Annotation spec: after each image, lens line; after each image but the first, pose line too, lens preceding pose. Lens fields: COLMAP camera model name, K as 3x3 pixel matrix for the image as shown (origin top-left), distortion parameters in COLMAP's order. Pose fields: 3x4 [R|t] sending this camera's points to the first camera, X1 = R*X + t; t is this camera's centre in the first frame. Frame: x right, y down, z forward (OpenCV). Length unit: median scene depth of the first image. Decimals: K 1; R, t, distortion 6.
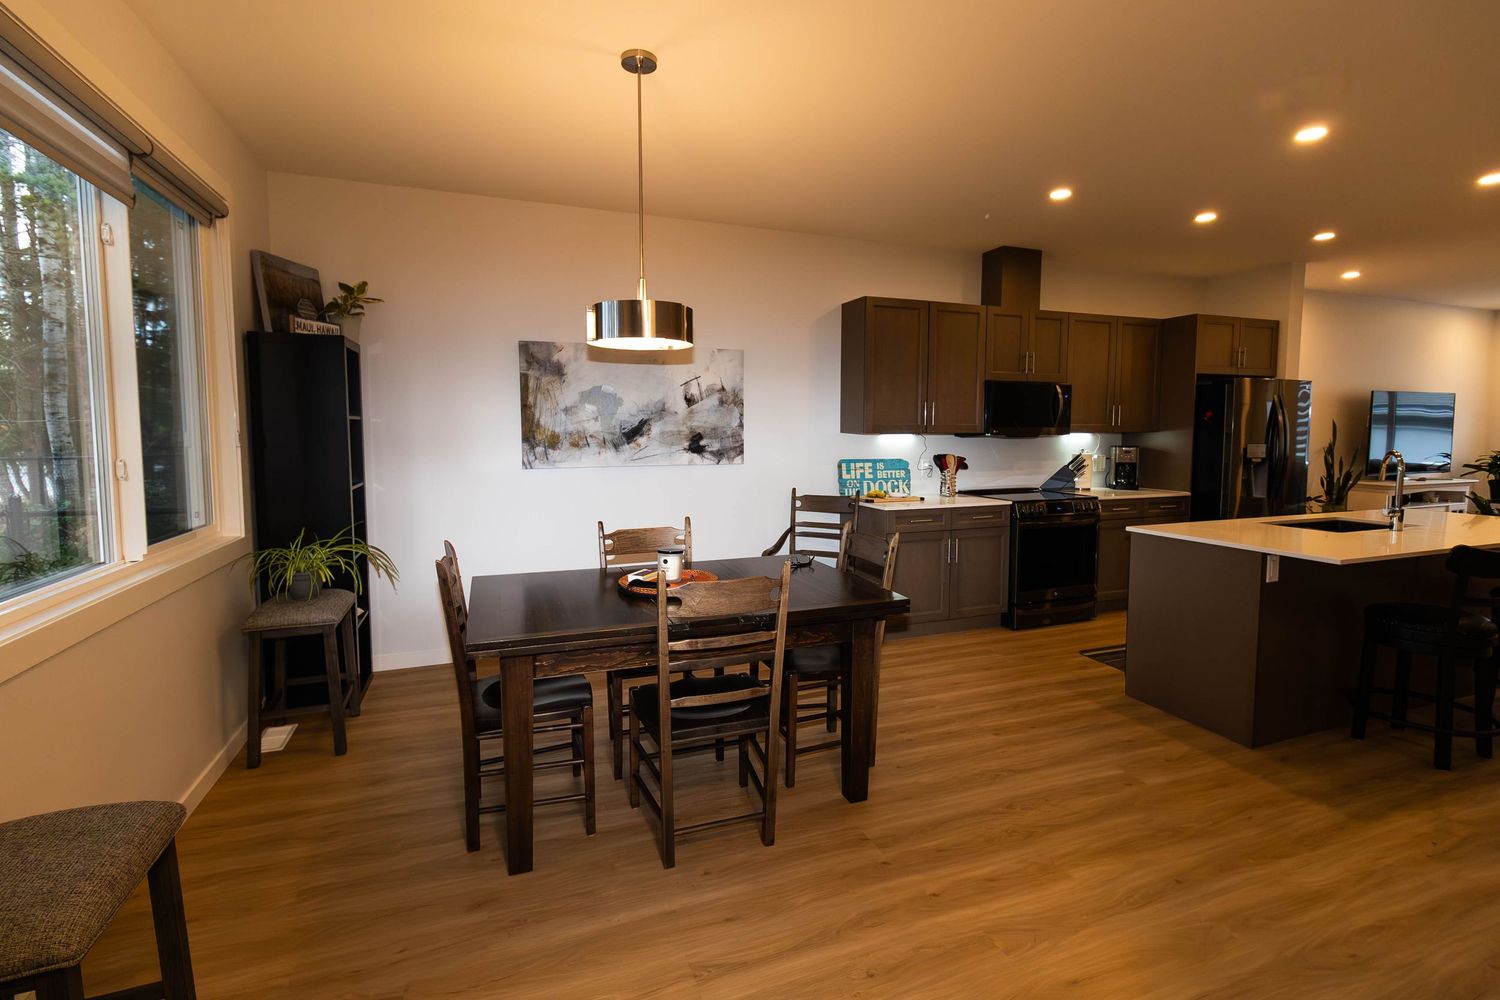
lens RADIAL K [[683.6, 0, 748.5], [0, 683.6, 476.0], [0, 0, 1]] dist [-0.000349, -0.000206]
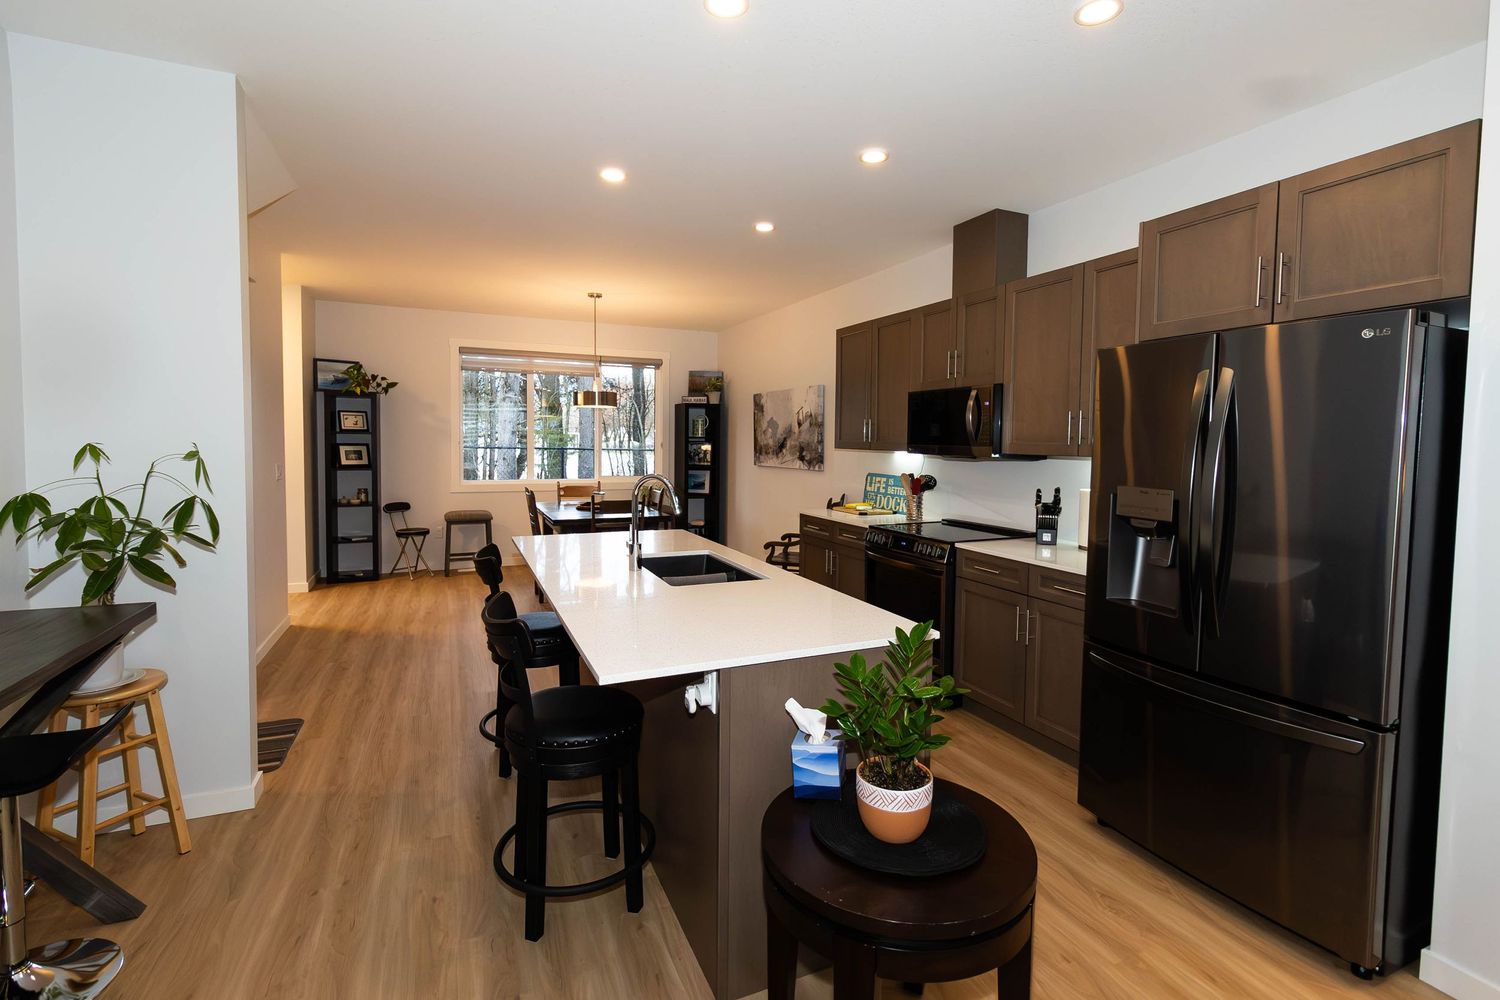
lens RADIAL K [[683.6, 0, 748.5], [0, 683.6, 476.0], [0, 0, 1]] dist [-0.000349, -0.000206]
pose [[0.033065, 0.050795, -0.998162, 1.308341], [-0.078599, 0.995747, 0.048069, -0.060363], [0.996358, 0.076865, 0.036917, 0.819250]]
